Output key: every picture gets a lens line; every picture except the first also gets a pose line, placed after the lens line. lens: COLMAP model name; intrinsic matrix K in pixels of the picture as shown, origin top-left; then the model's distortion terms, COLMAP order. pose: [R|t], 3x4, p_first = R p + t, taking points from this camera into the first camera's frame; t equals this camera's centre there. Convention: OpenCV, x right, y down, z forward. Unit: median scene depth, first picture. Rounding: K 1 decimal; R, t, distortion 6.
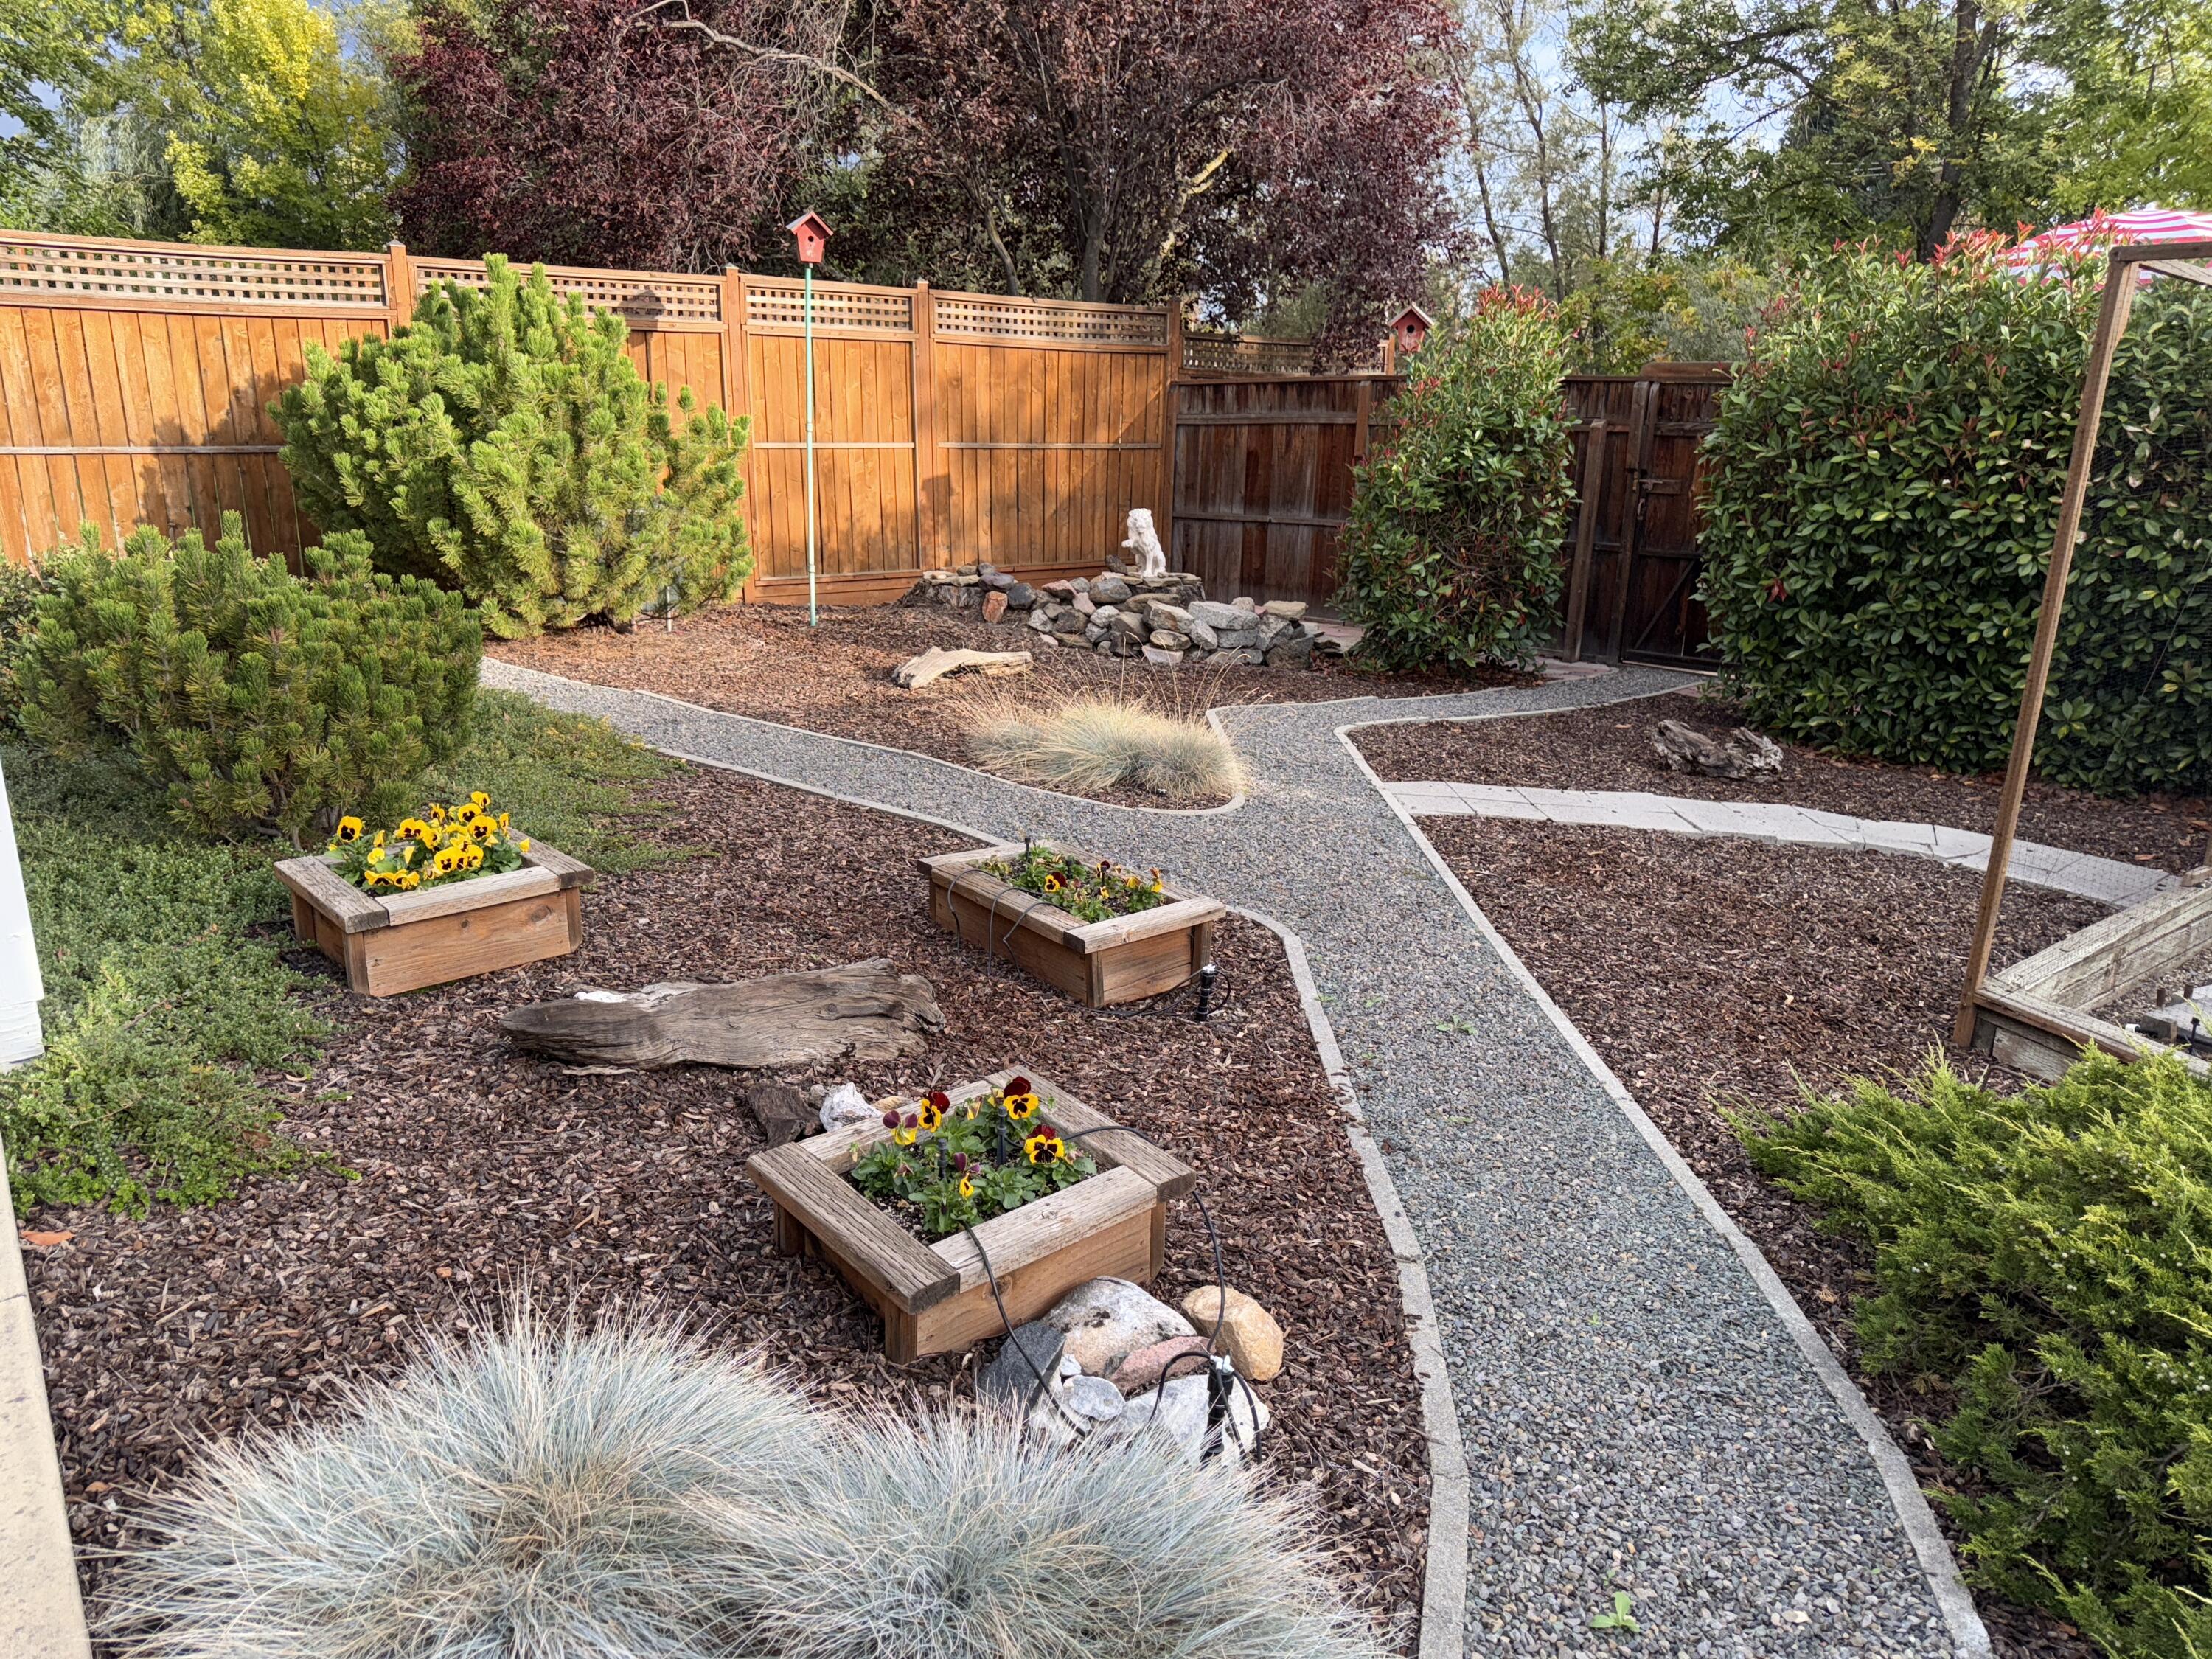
lens RADIAL K [[1532.7, 0, 1106.9], [0, 1532.7, 891.7], [0, 0, 1]] dist [-0.022231, 0.005953]
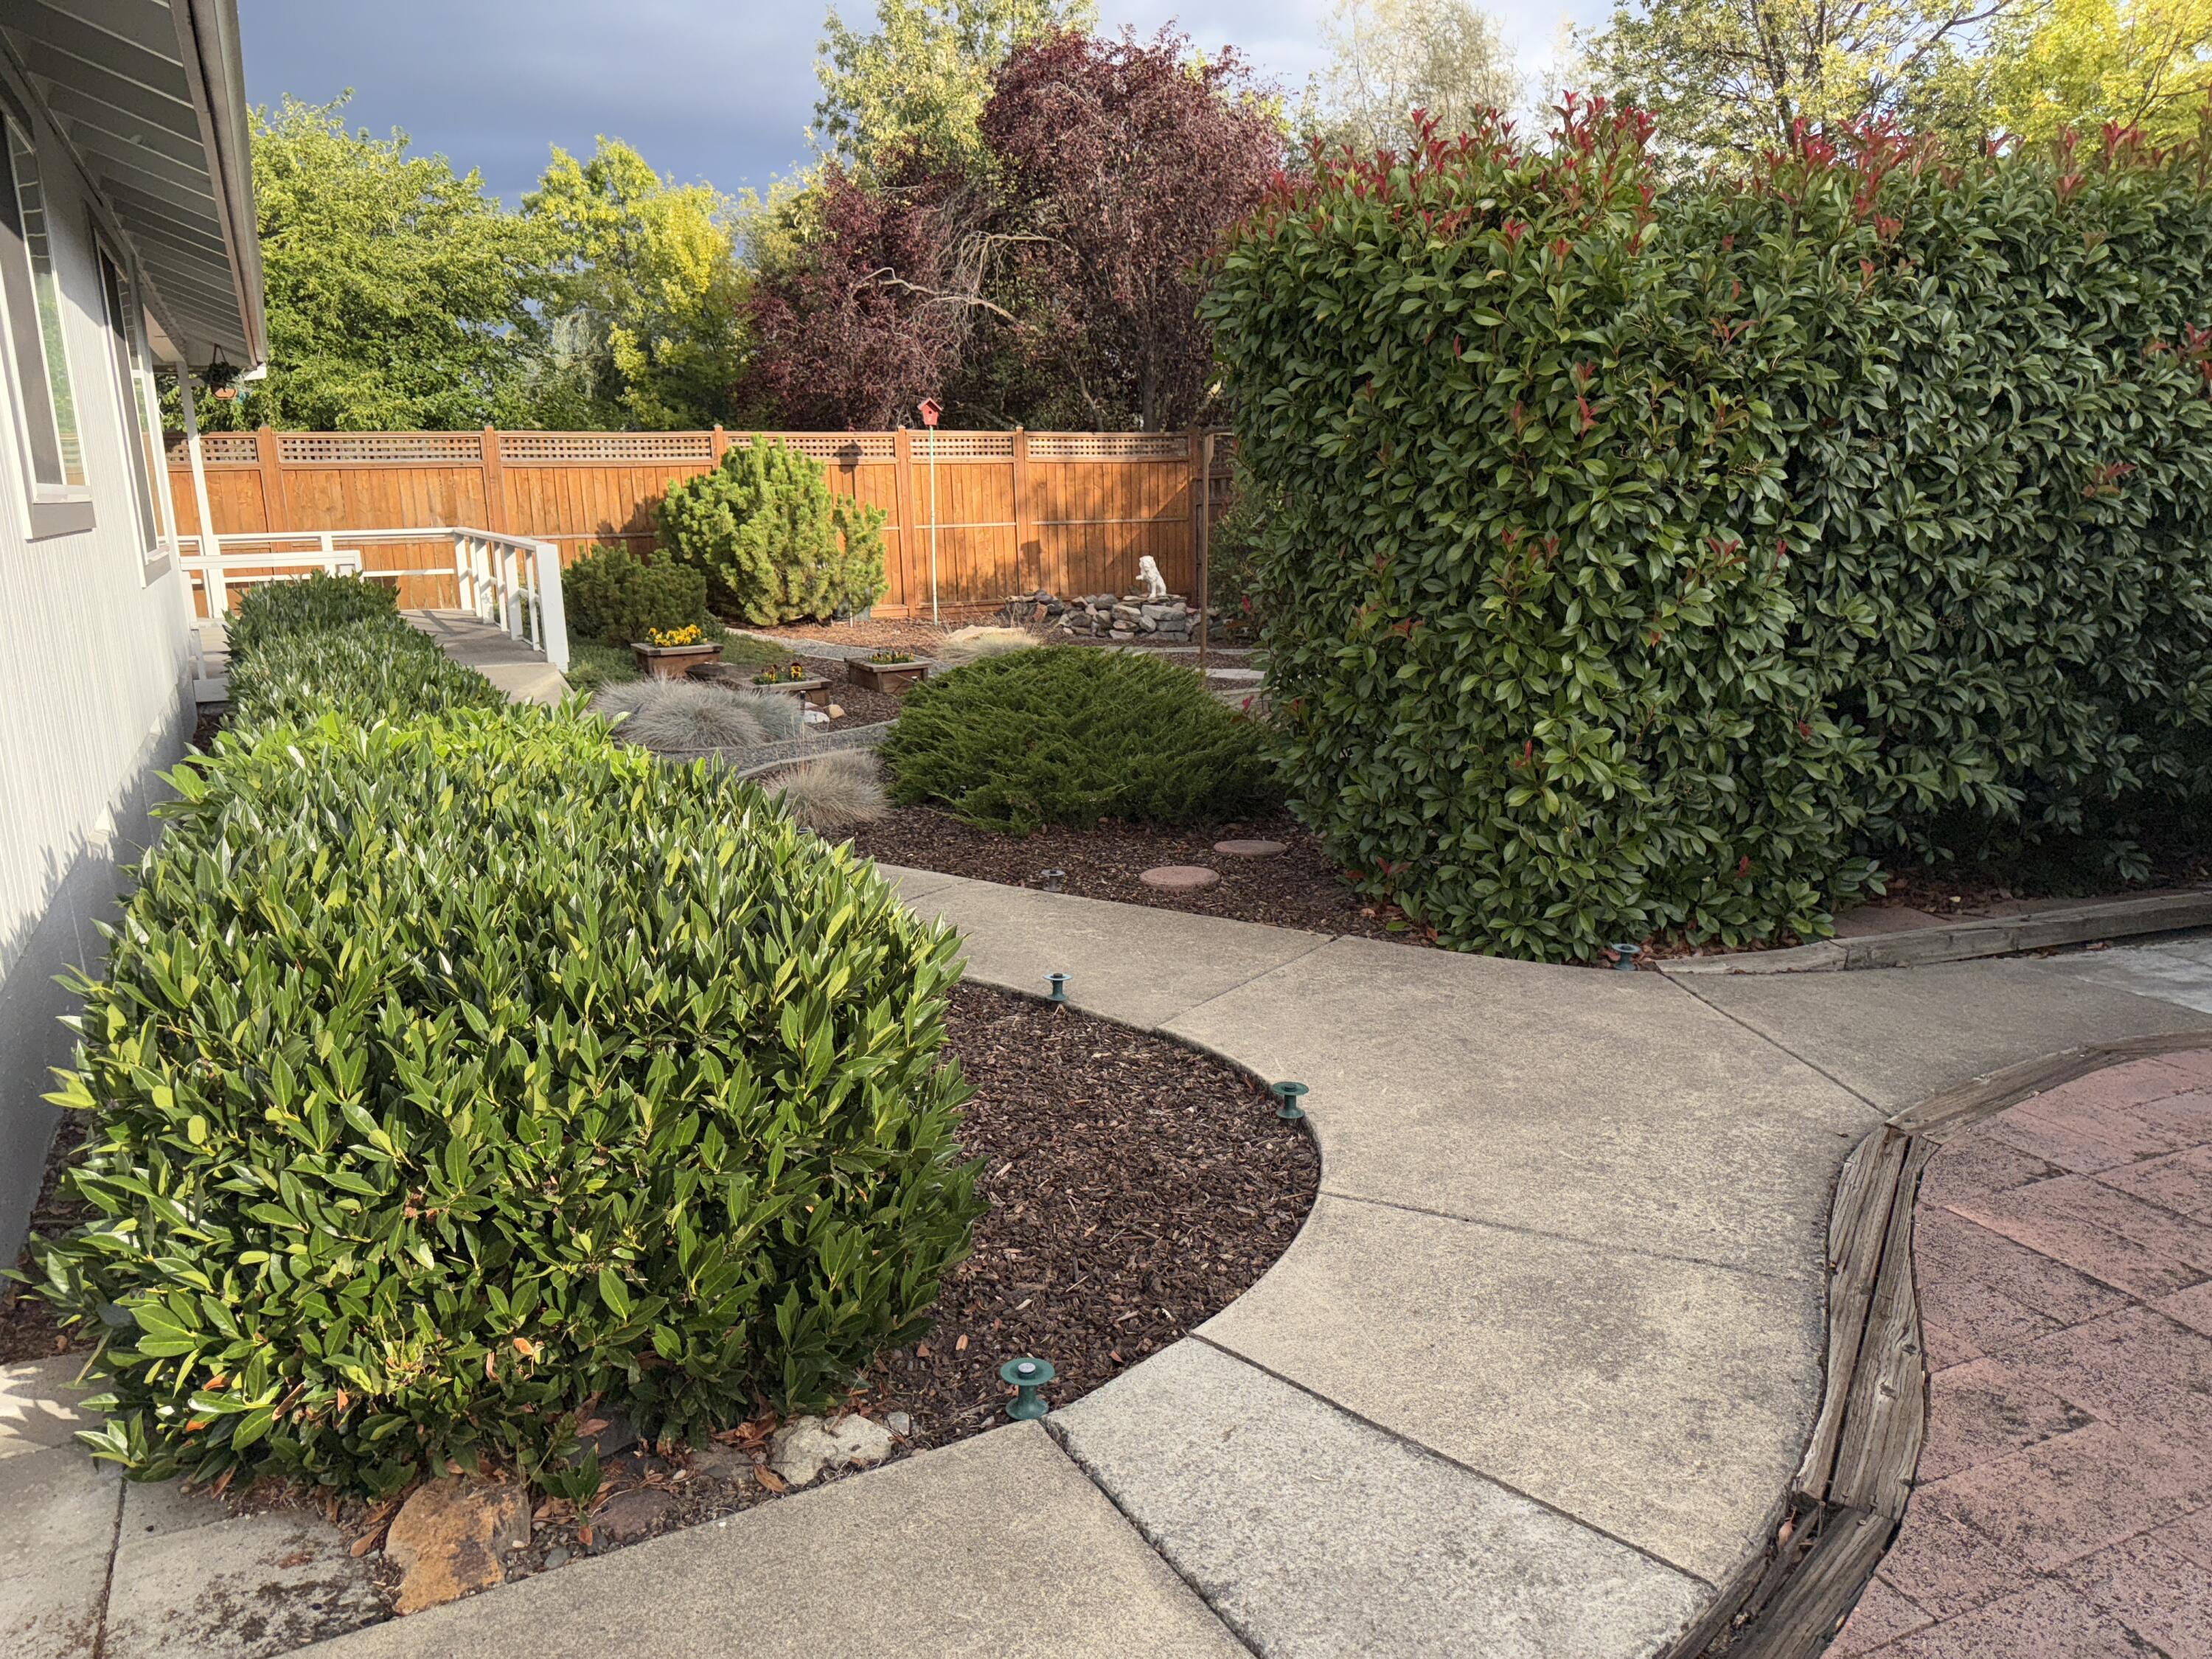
lens RADIAL K [[1533.0, 0, 1099.2], [0, 1533.0, 848.2], [0, 0, 1]] dist [0.047066, -0.056487]
pose [[0.973623, 0.006795, -0.228060, 0.455354], [-0.026335, 0.996223, -0.082744, 0.255339], [0.226636, 0.086568, 0.970125, -0.740374]]
